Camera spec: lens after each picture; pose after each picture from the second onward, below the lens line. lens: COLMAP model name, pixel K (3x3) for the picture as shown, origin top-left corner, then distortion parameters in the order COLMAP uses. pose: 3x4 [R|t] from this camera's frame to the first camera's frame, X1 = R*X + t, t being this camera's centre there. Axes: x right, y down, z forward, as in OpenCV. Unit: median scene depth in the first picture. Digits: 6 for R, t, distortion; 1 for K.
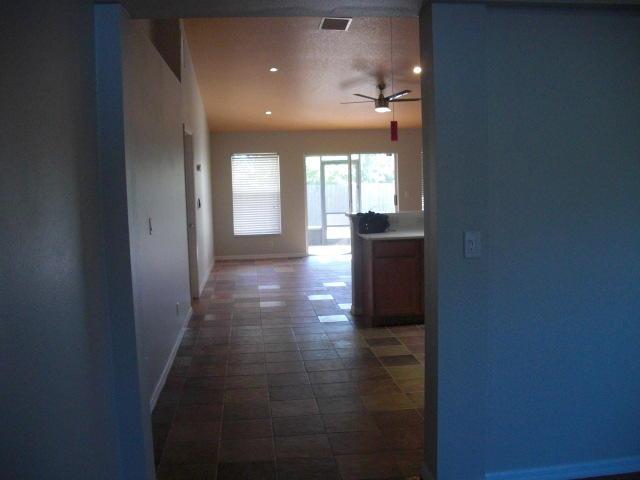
lens RADIAL K [[659.9, 0, 320.0], [0, 659.9, 240.0], [0, 0, 1]] dist [-0.125137, 0.023123]
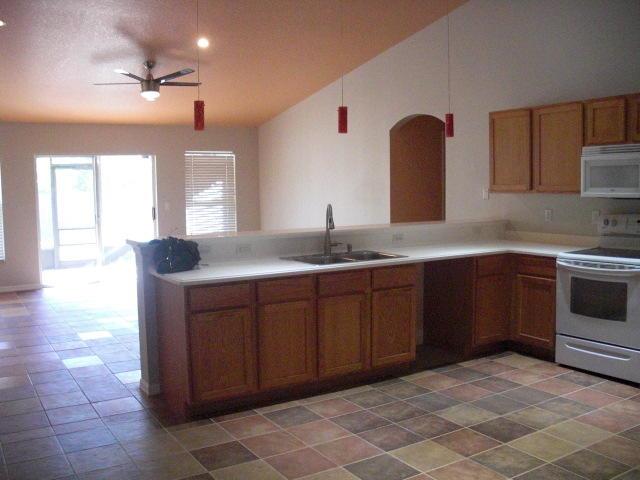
lens RADIAL K [[659.9, 0, 320.0], [0, 659.9, 240.0], [0, 0, 1]] dist [-0.125137, 0.023123]
pose [[0.912668, -0.022898, 0.408059, -0.035167], [0.027935, 0.999589, -0.006387, -0.021385], [-0.407745, 0.017229, 0.912933, 0.237003]]
